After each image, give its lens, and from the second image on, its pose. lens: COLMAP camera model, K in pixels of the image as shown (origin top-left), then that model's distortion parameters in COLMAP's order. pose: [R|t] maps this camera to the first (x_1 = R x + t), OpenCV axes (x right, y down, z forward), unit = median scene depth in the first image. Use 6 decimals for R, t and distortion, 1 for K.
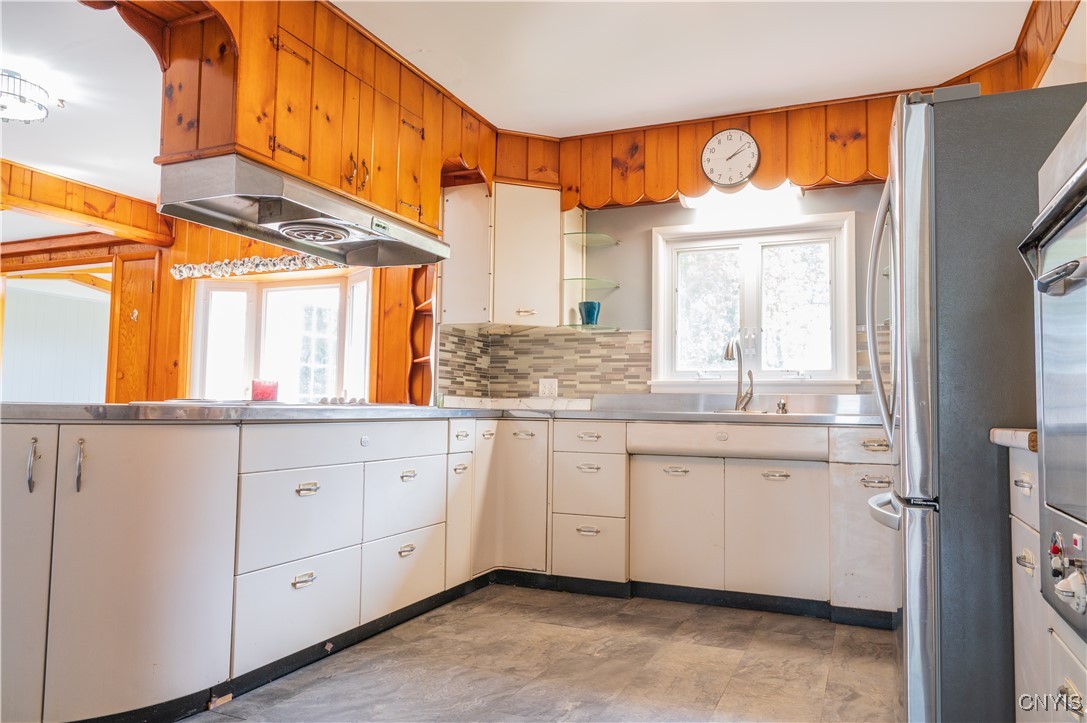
lens RADIAL K [[756.3, 0, 548.7], [0, 756.3, 359.7], [0, 0, 1]] dist [-0.002266, 0.000793]
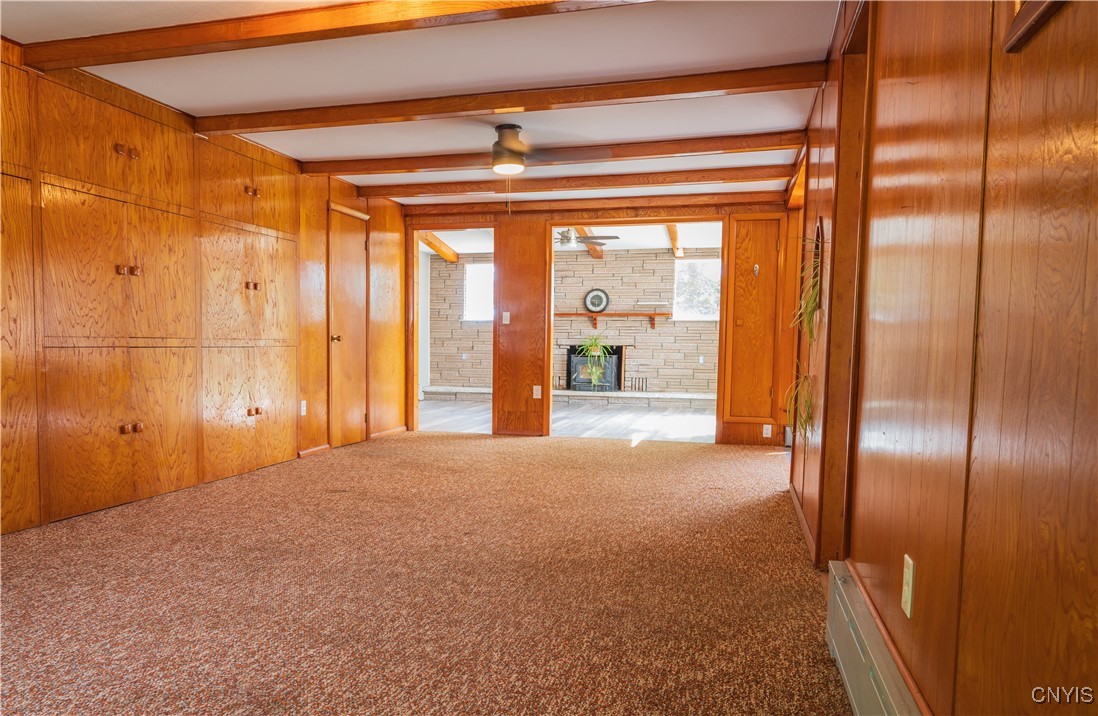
lens RADIAL K [[816.7, 0, 492.1], [0, 816.7, 404.7], [0, 0, 1]] dist [-0.004551, -0.000336]
pose [[0.992916, -0.014990, 0.117872, -1.612463], [-0.002447, 0.989221, 0.146412, -0.054546], [-0.118797, -0.145664, 0.982176, -0.287221]]
